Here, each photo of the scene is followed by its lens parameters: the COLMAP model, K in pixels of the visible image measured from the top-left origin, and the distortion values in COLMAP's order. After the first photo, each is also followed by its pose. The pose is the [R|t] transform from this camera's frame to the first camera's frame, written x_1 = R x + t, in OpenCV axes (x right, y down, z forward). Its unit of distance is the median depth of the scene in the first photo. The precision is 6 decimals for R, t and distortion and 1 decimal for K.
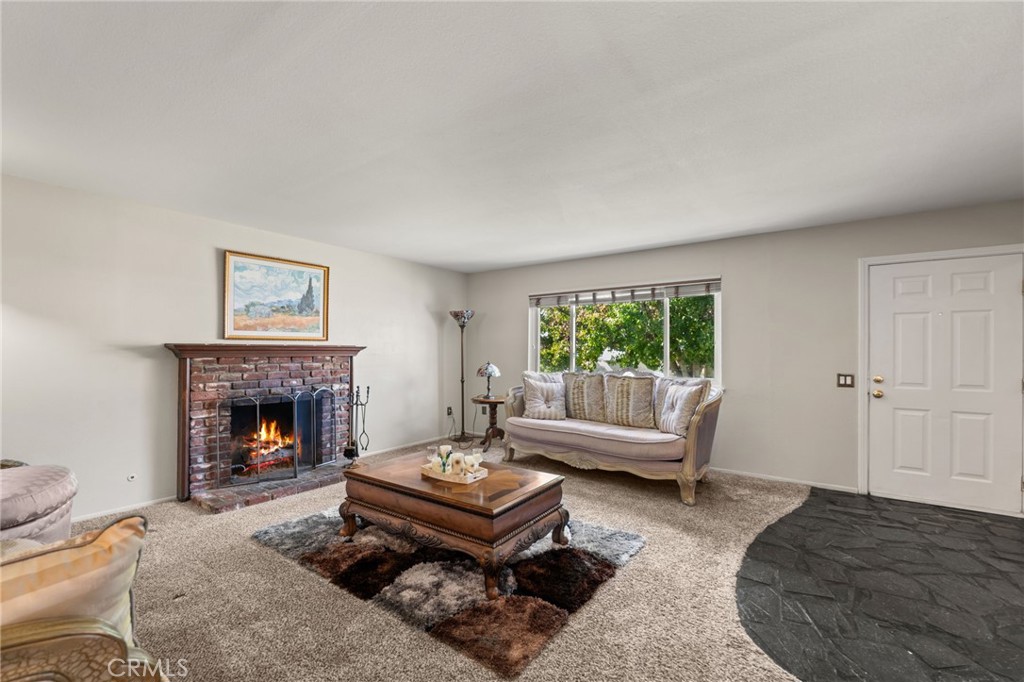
lens RADIAL K [[427.4, 0, 512.6], [0, 427.4, 349.7], [0, 0, 1]] dist [-0.021228, 0.000120]
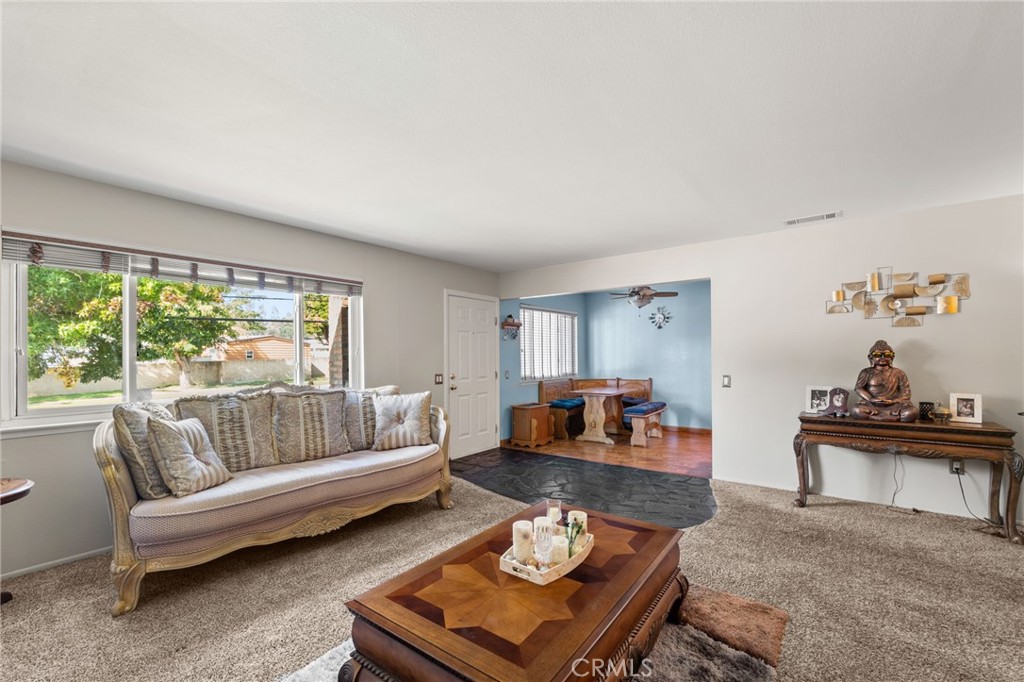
lens RADIAL K [[427.4, 0, 512.6], [0, 427.4, 349.7], [0, 0, 1]] dist [-0.021228, 0.000120]
pose [[0.037349, 0.009678, 0.999255, -0.483887], [0.004826, 0.999940, -0.009865, -0.003715], [-0.999291, 0.005190, 0.037300, 0.648778]]
